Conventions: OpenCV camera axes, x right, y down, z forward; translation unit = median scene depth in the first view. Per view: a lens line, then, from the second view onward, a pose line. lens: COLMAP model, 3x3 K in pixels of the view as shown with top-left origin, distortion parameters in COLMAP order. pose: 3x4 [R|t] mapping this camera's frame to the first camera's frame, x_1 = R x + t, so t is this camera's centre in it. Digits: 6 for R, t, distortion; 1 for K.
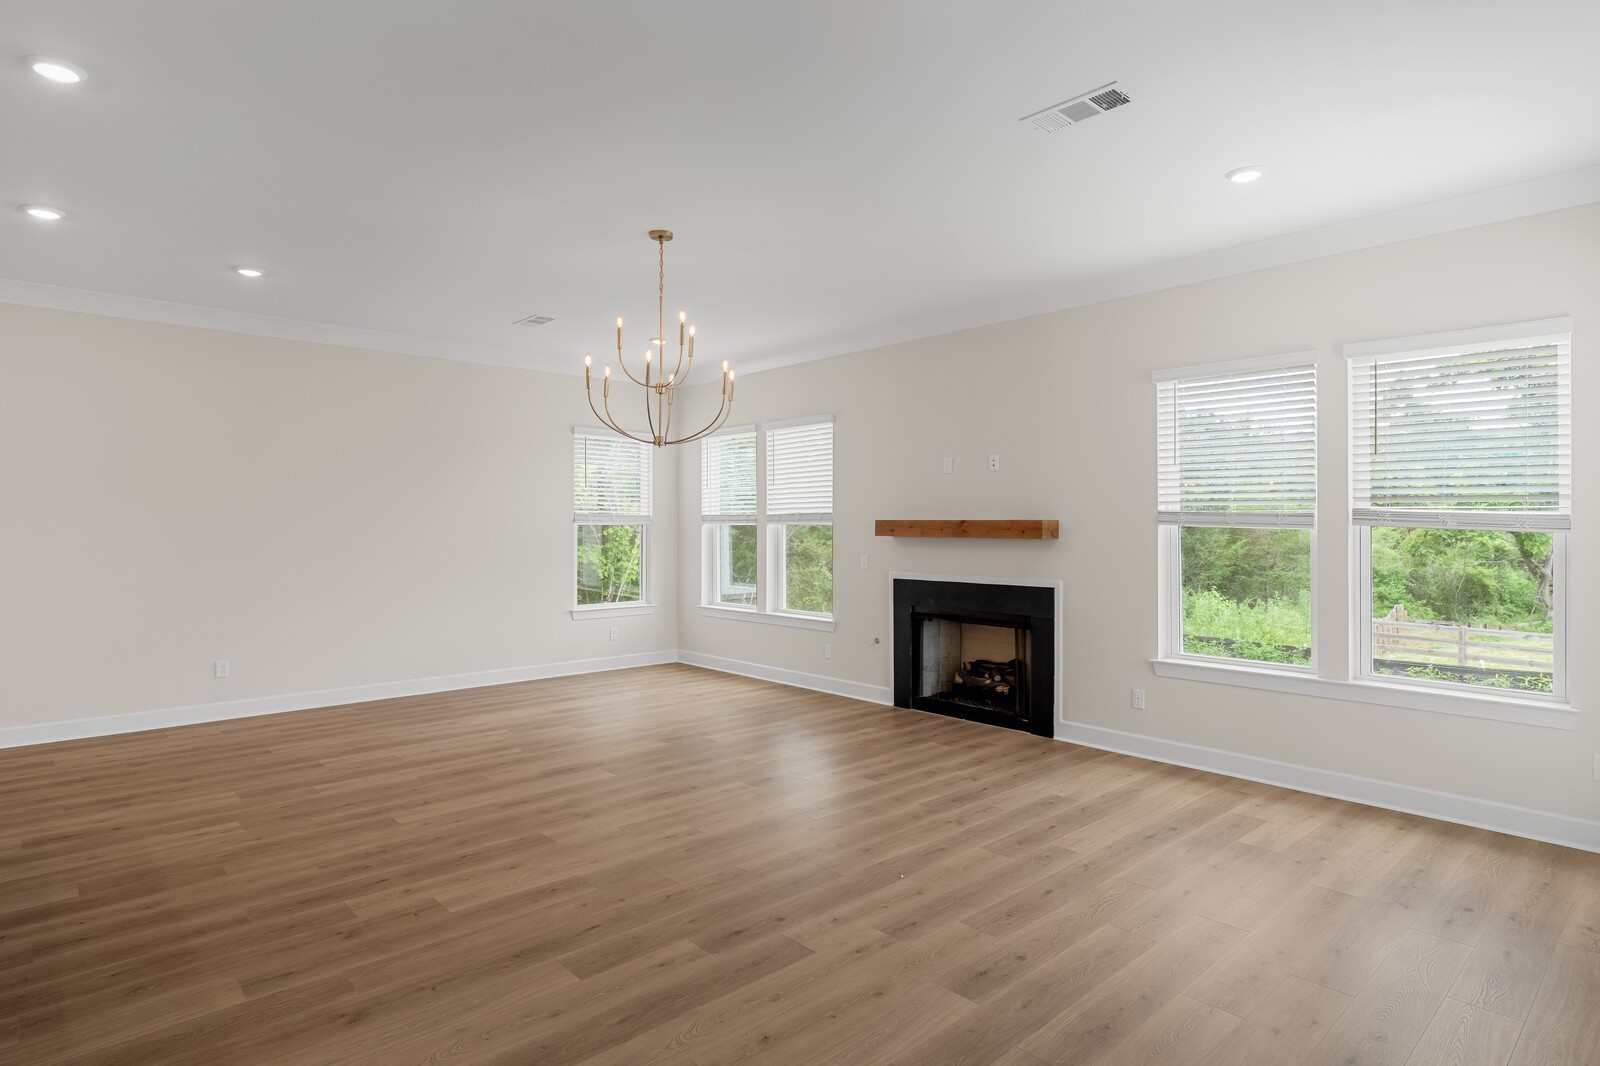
lens RADIAL K [[854.4, 0, 802.4], [0, 854.4, 531.4], [0, 0, 1]] dist [-0.022989, 0.000973]
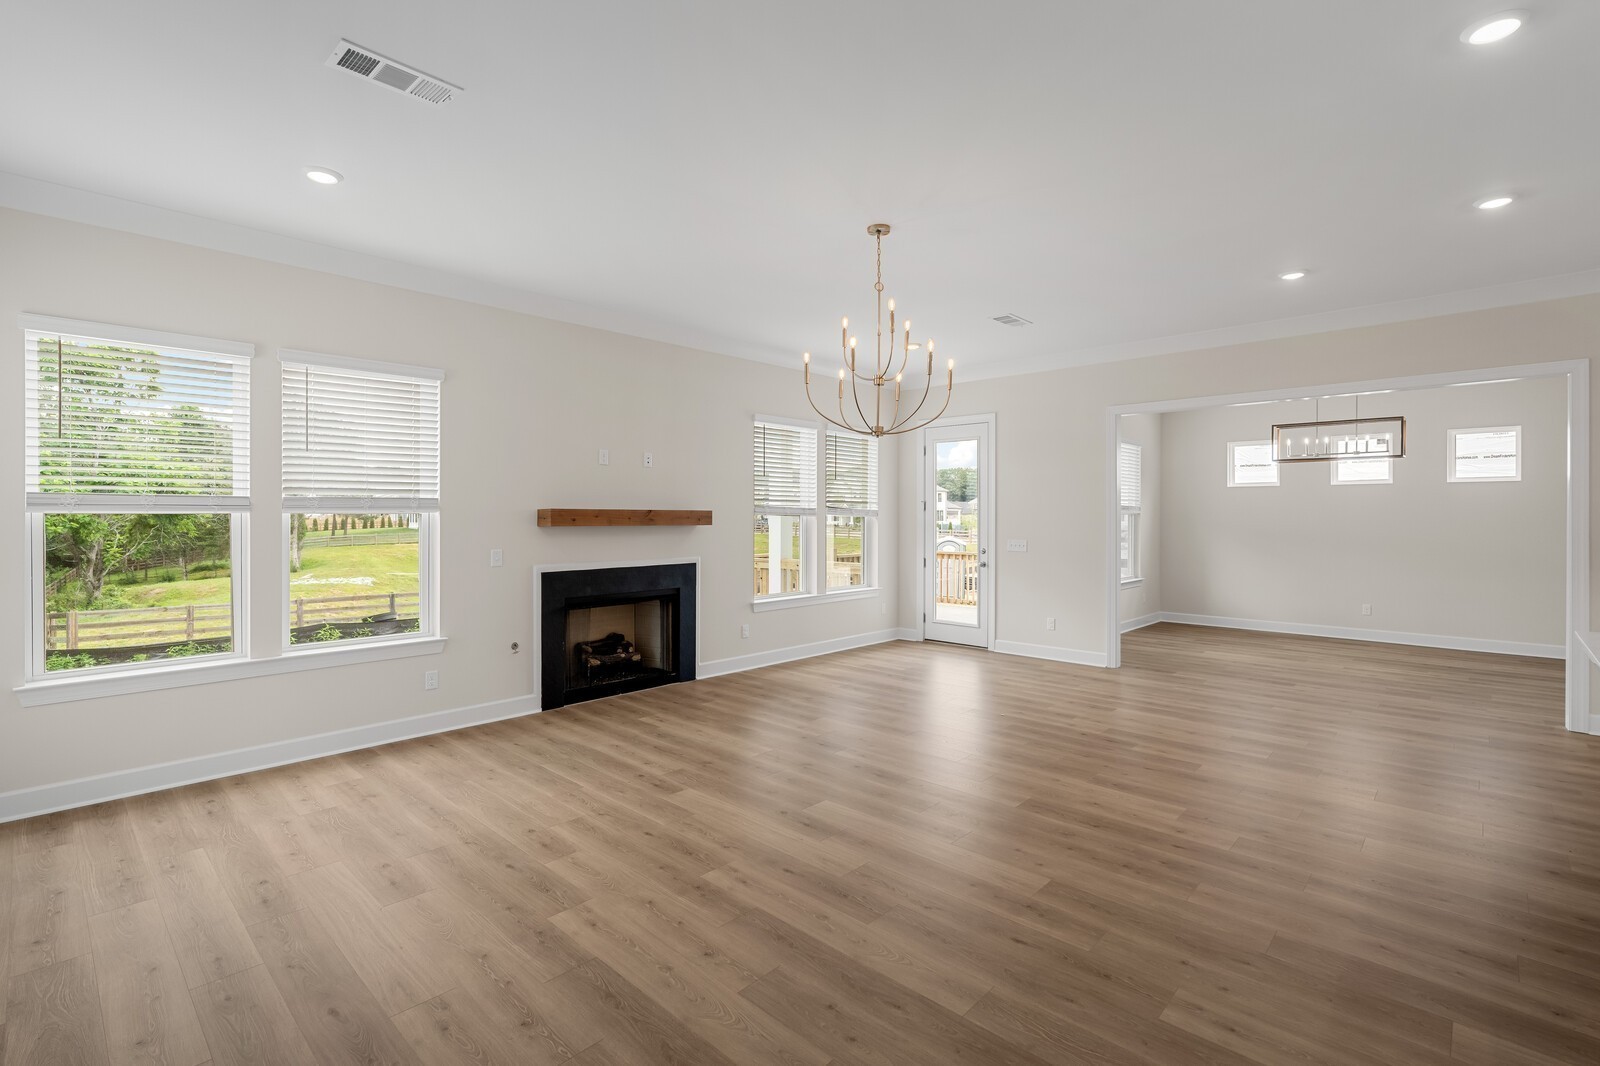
lens RADIAL K [[741.7, 0, 800.1], [0, 741.7, 527.1], [0, 0, 1]] dist [-0.001550, 0.001424]
pose [[-0.063792, -0.018684, 0.997788, -0.782609], [0.006131, 0.999799, 0.019113, -0.007718], [-0.997944, 0.007336, -0.063664, 0.860639]]
